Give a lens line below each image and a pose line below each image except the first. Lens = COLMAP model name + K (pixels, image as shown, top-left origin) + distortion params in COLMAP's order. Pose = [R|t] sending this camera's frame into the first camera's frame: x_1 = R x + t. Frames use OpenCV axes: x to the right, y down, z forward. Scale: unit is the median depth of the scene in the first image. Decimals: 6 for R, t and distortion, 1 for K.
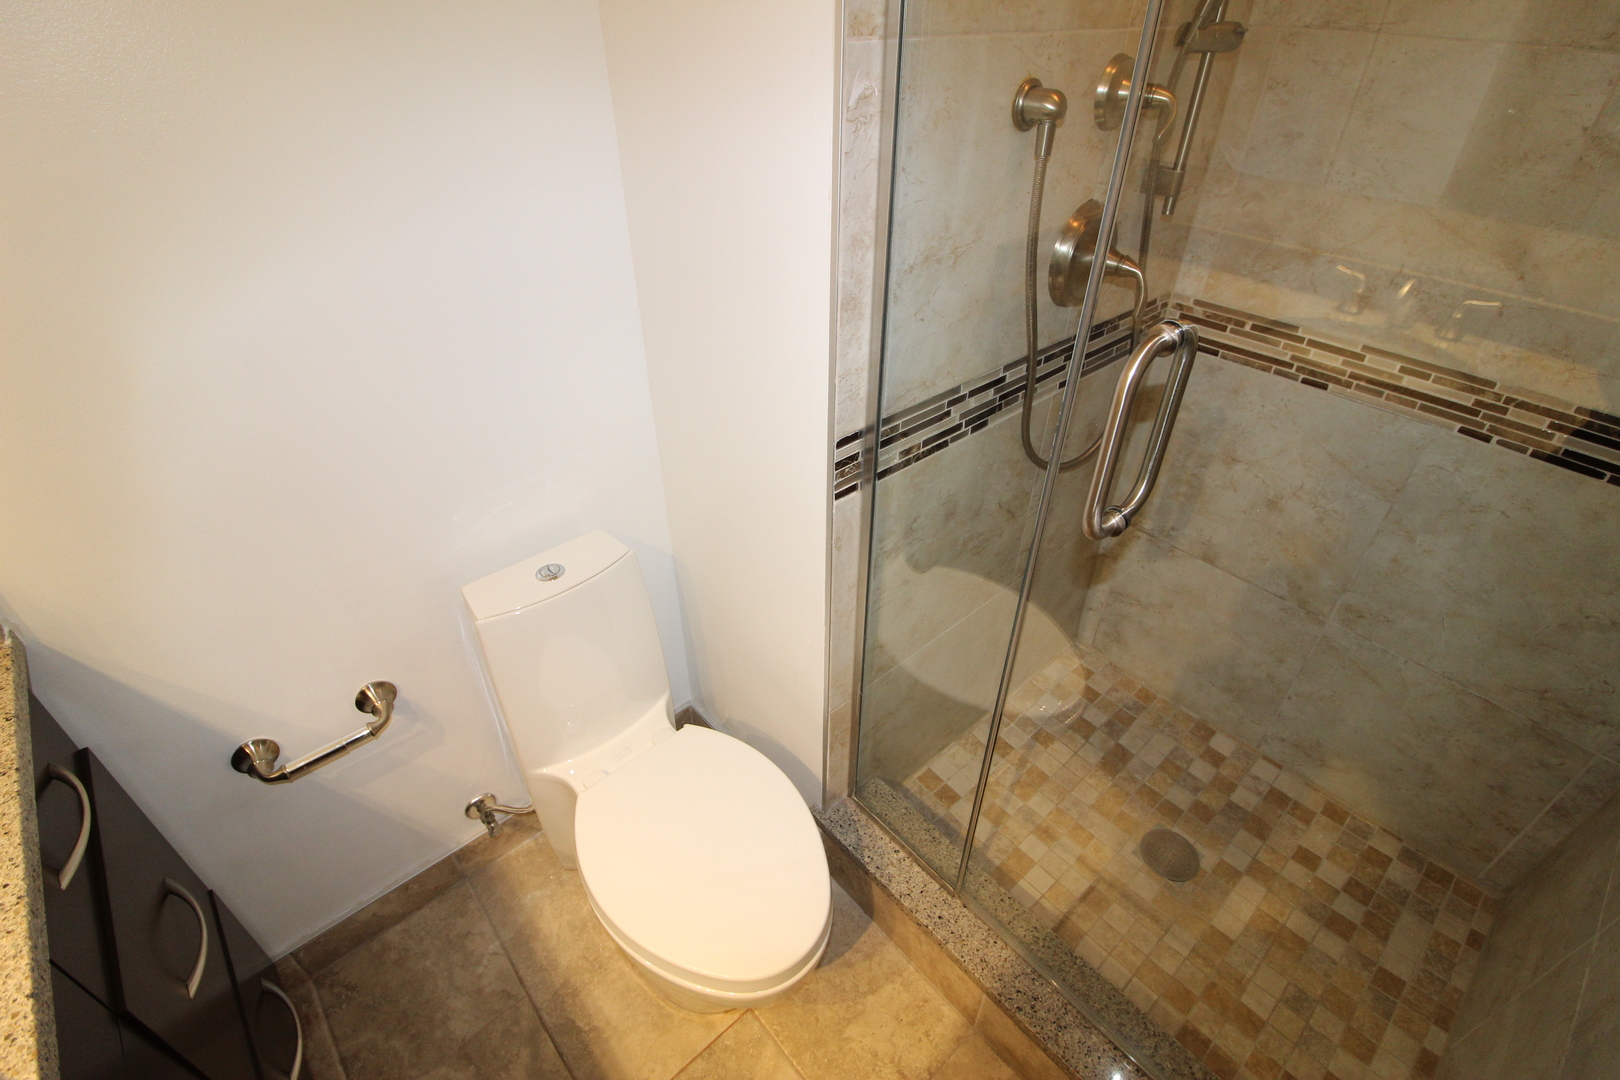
lens RADIAL K [[748.5, 0, 812.1], [0, 748.5, 530.5], [0, 0, 1]] dist [-0.008861, -0.007338]
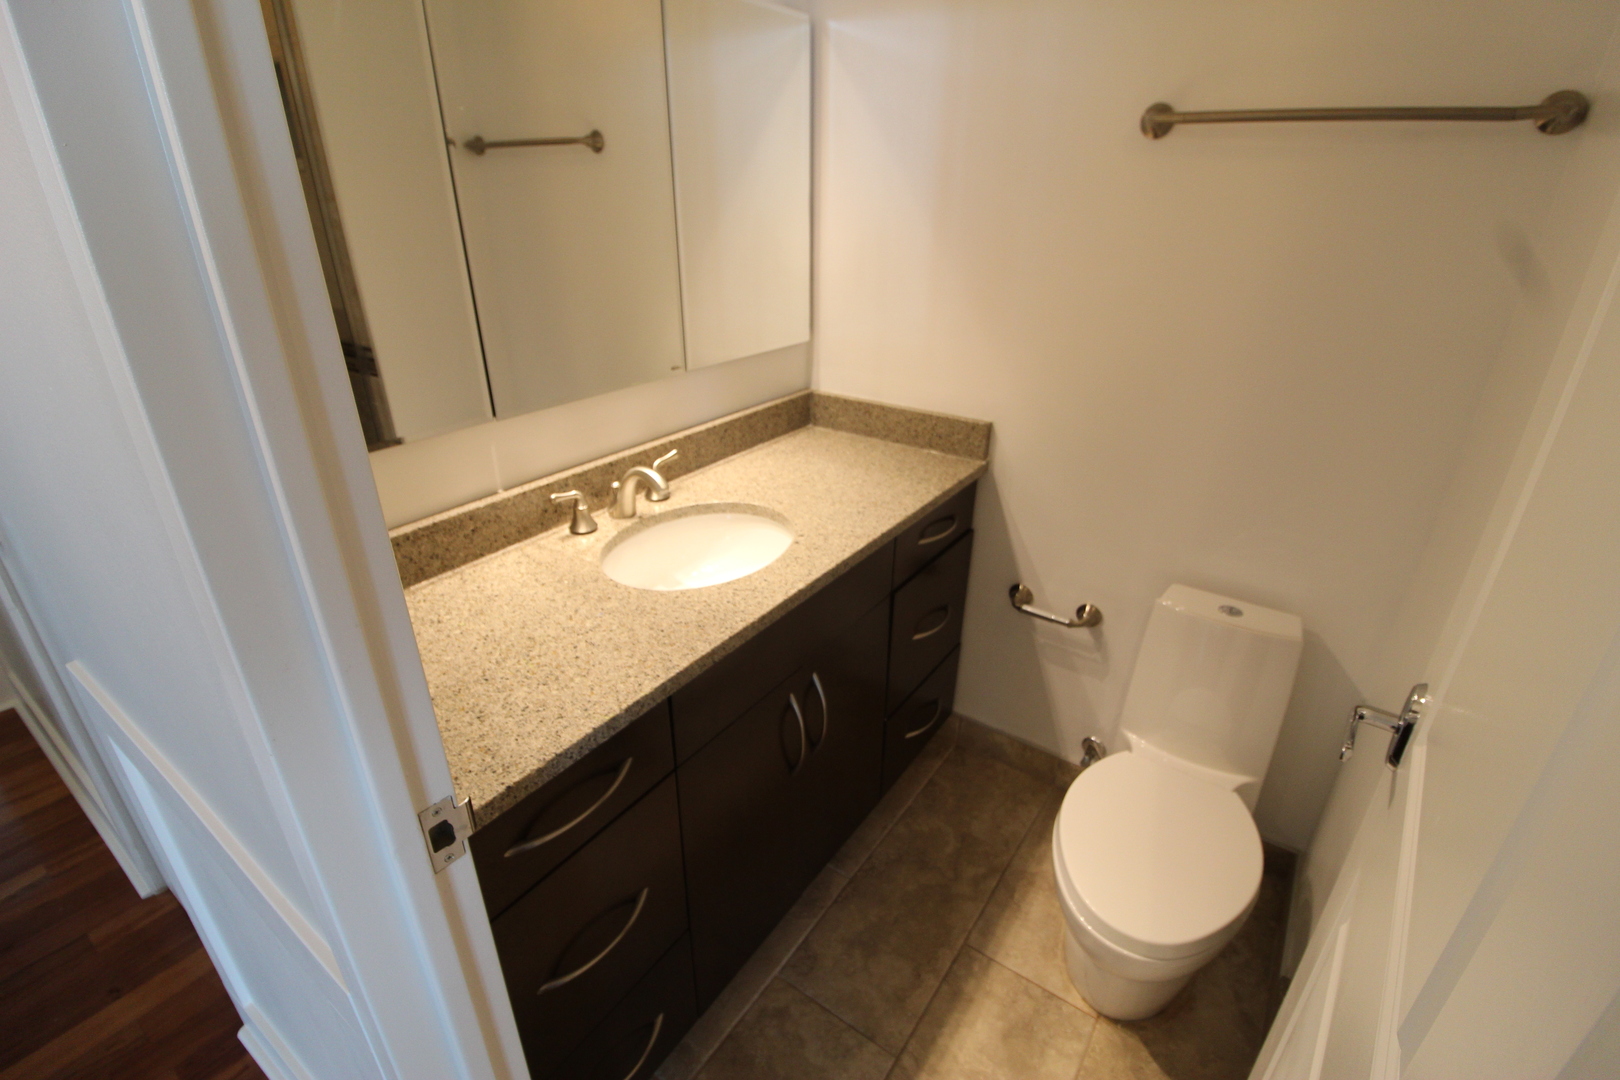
lens RADIAL K [[748.5, 0, 813.9], [0, 748.5, 539.8], [0, 0, 1]] dist [-0.008861, -0.007338]
pose [[0.222725, 0.414057, -0.882581, 0.525015], [-0.580541, 0.783628, 0.221131, 0.088438], [0.783177, 0.463123, 0.414911, -0.122789]]
